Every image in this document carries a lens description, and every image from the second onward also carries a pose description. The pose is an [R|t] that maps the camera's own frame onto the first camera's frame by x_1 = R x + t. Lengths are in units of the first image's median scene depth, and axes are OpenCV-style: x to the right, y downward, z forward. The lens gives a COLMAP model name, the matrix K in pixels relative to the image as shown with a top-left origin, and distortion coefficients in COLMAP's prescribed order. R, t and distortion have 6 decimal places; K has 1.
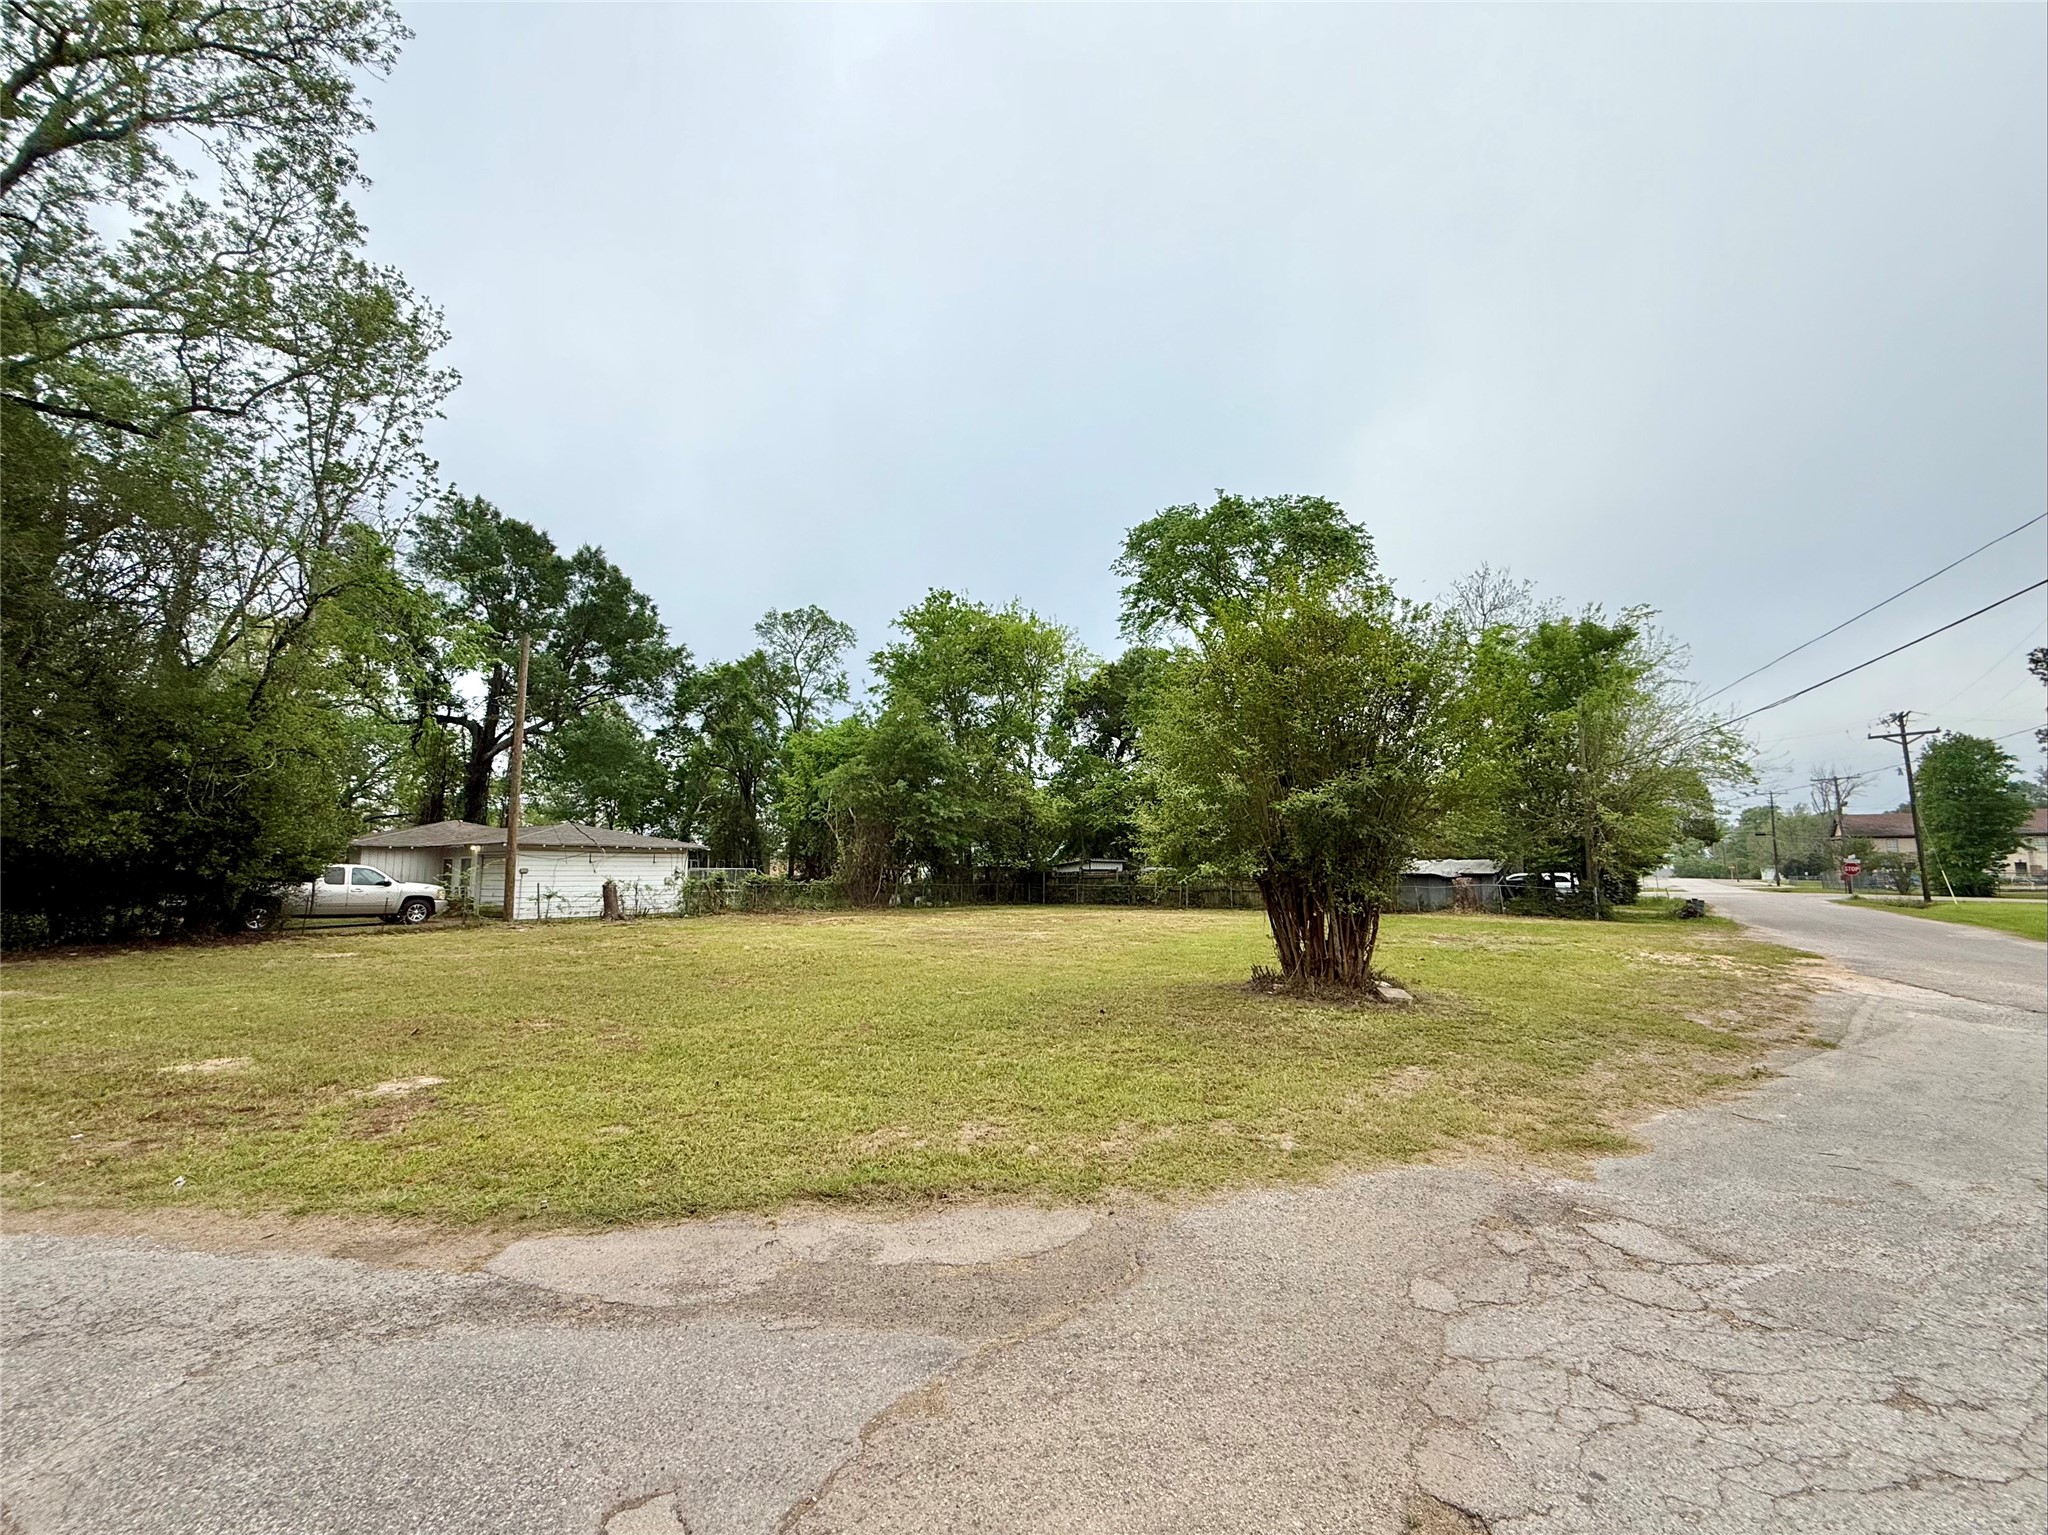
lens RADIAL K [[826.9, 0, 1024.0], [0, 826.9, 767.5], [0, 0, 1]] dist [-0.000536, 0.000006]
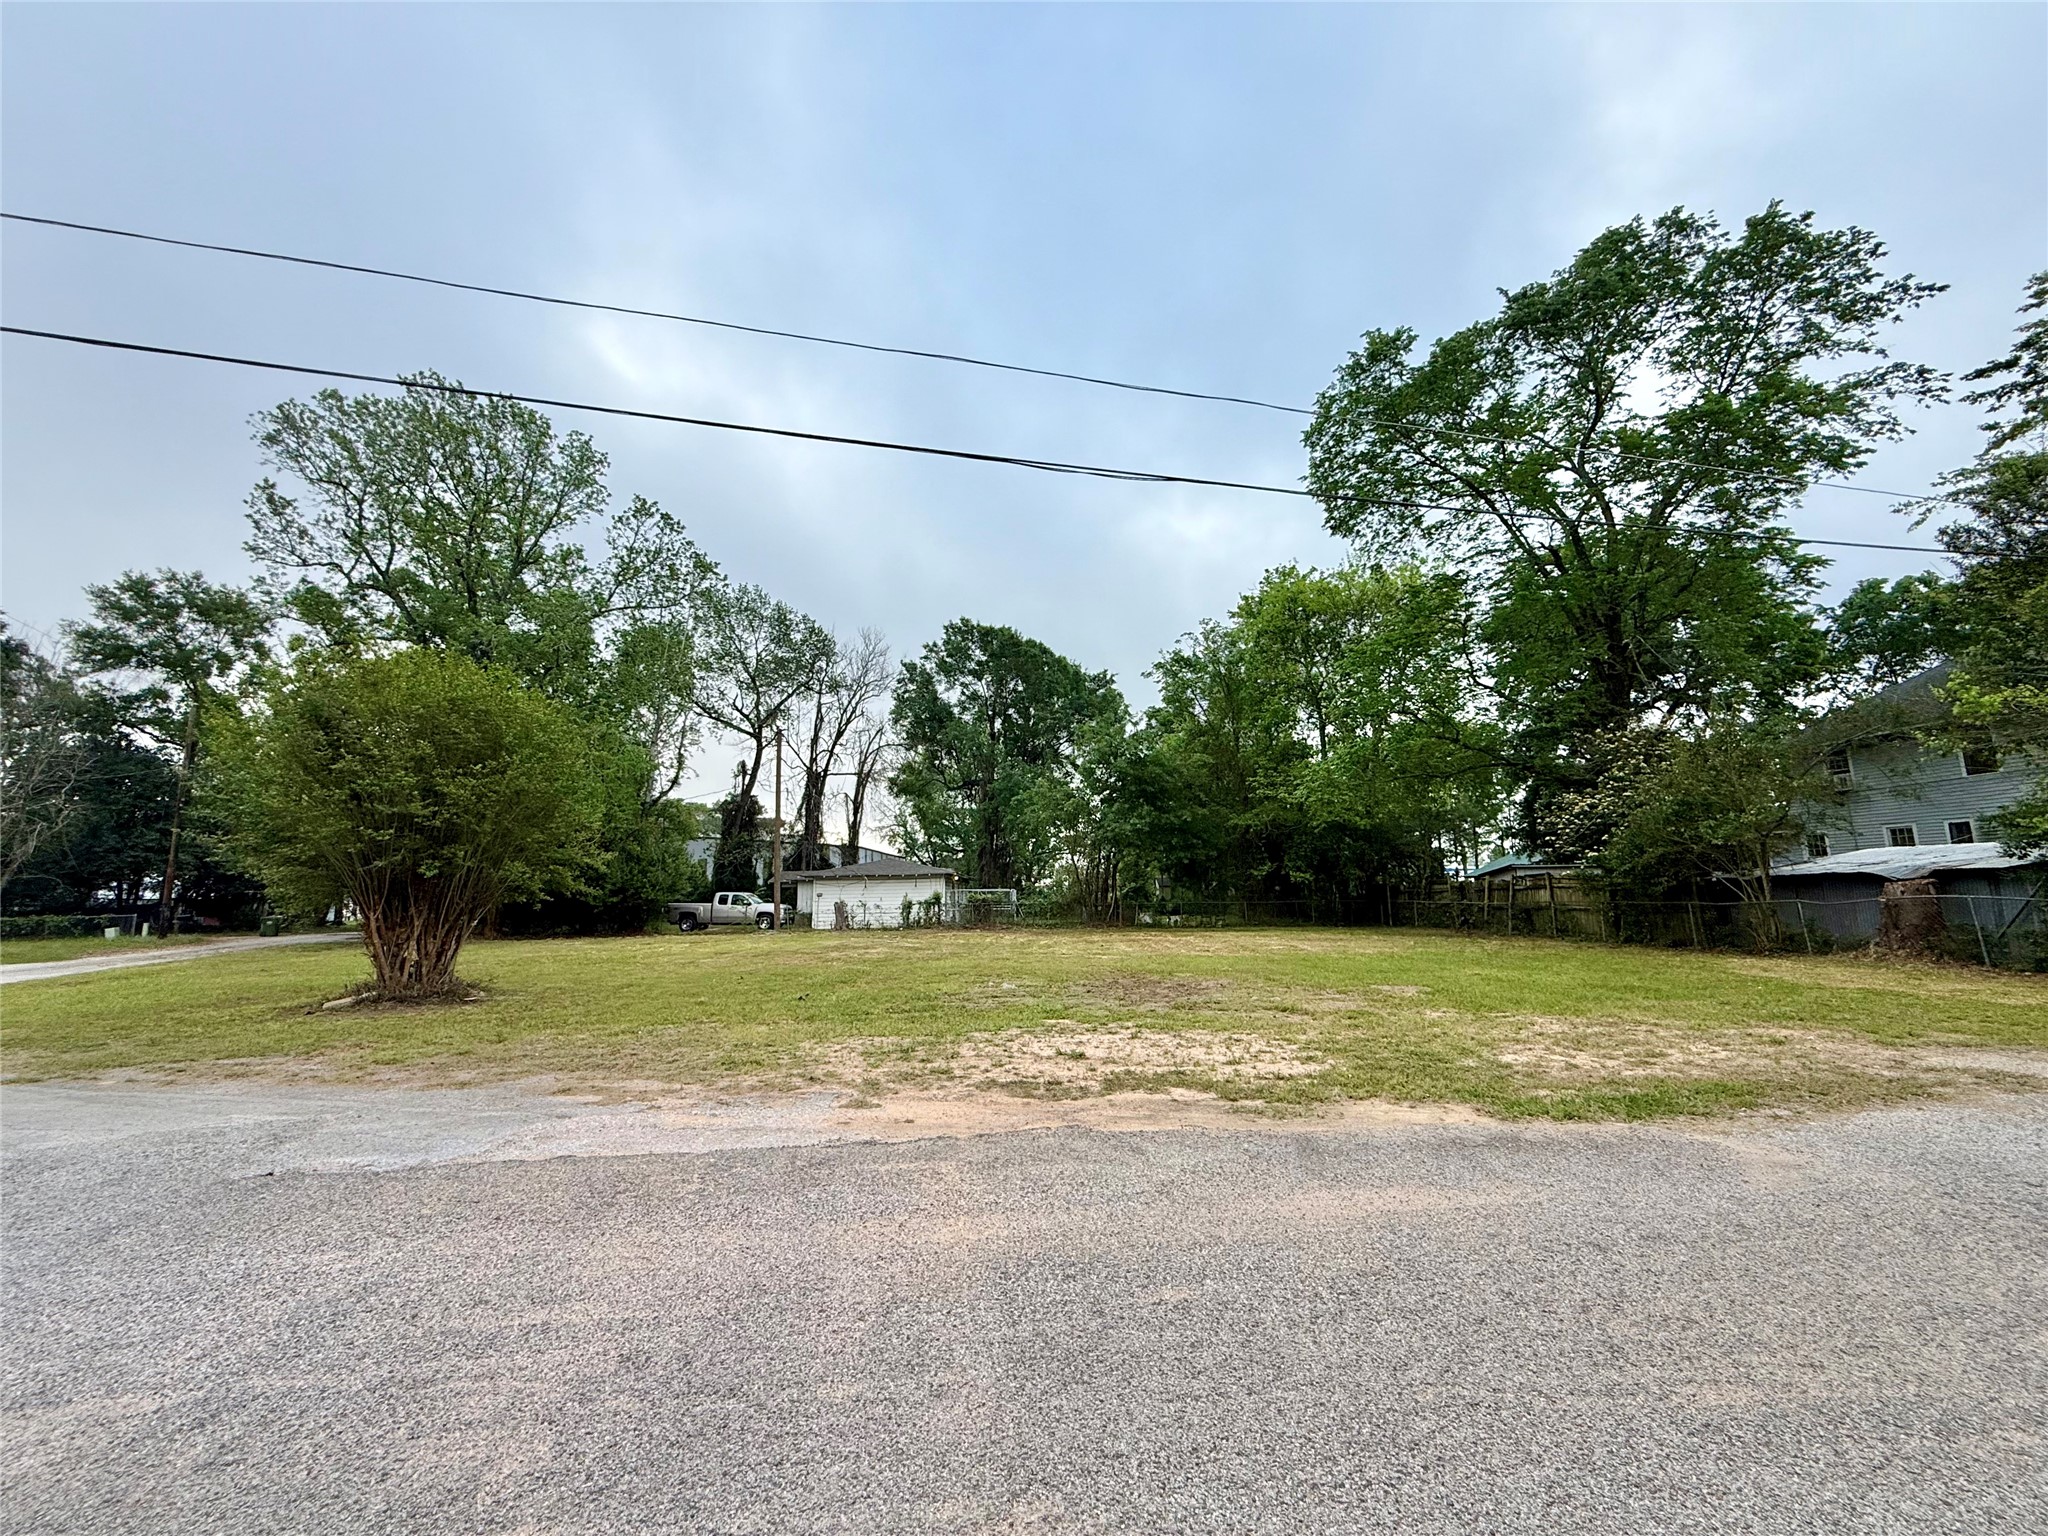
lens RADIAL K [[826.9, 0, 1024.0], [0, 826.9, 768.0], [0, 0, 1]] dist [-0.000536, 0.000006]
pose [[0.597355, -0.134816, -0.790564, 0.682342], [0.116726, 0.989888, -0.080608, 0.061290], [0.793437, -0.044128, 0.607051, 0.399535]]
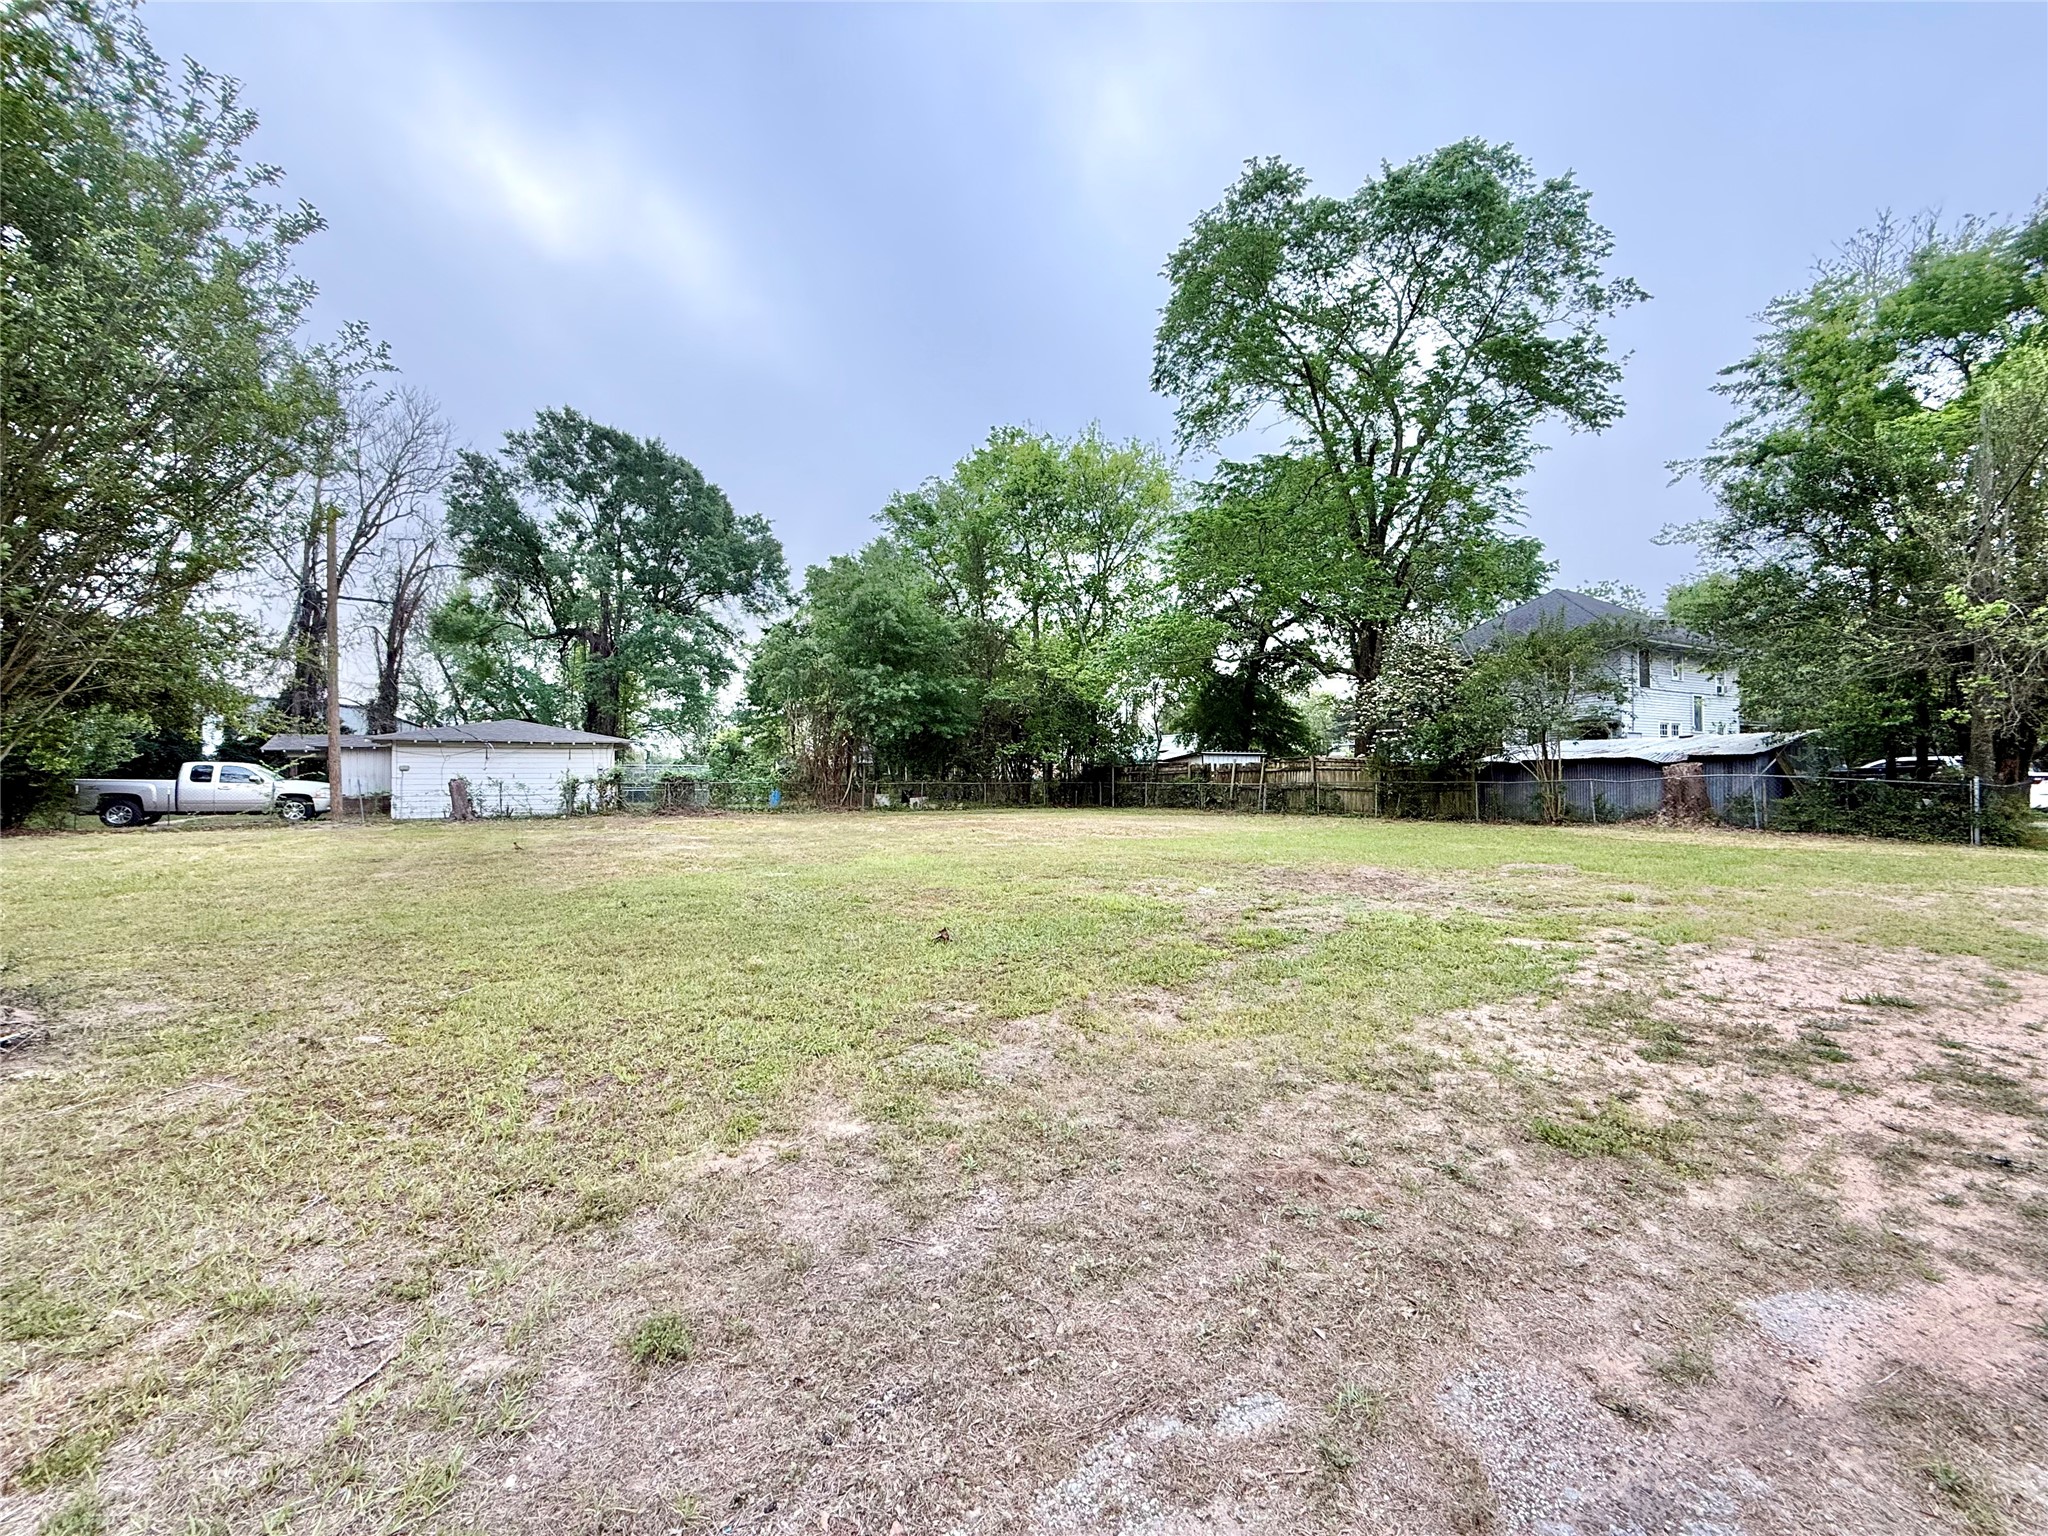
lens RADIAL K [[826.9, 0, 1024.0], [0, 826.9, 768.0], [0, 0, 1]] dist [-0.000536, 0.000006]
pose [[0.927604, -0.012752, -0.373347, 0.366927], [0.055295, 0.993095, 0.103463, 0.061712], [0.369450, -0.116617, 0.921904, 0.363792]]
